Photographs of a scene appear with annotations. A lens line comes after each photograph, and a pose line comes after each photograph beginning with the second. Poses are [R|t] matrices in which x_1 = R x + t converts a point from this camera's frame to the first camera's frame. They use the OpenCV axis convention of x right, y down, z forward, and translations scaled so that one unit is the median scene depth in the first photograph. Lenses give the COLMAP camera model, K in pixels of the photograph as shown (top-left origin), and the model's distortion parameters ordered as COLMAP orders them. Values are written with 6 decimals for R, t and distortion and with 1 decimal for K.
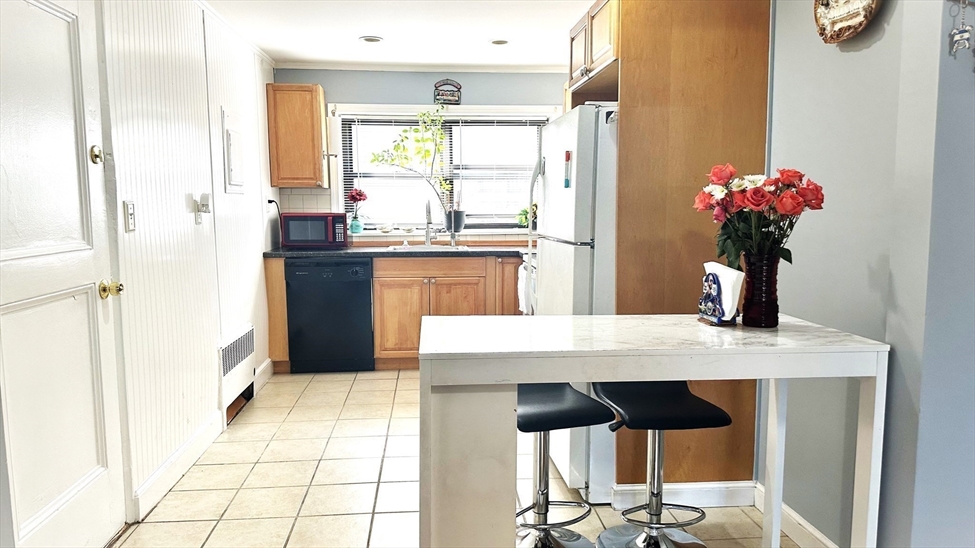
lens RADIAL K [[720.0, 0, 486.3], [0, 720.0, 286.5], [0, 0, 1]] dist [0.166272, -0.000236]
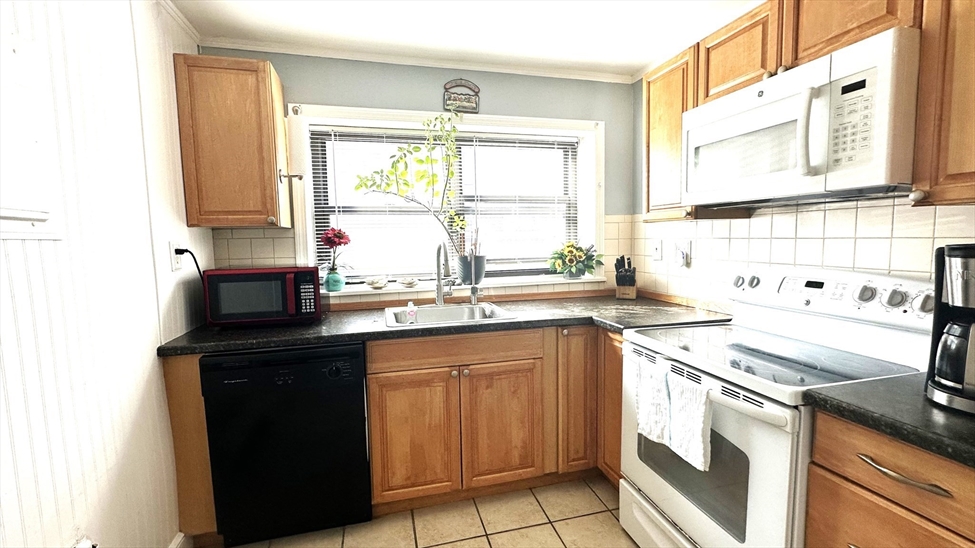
lens RADIAL K [[421.0, 0, 487.5], [0, 421.0, 274.0], [0, 0, 1]] dist [-0.000016, 0.000053]
pose [[0.983826, -0.029257, 0.176724, -0.107843], [0.035268, 0.998898, -0.030965, -0.073661], [-0.175623, 0.036697, 0.983773, 0.585153]]
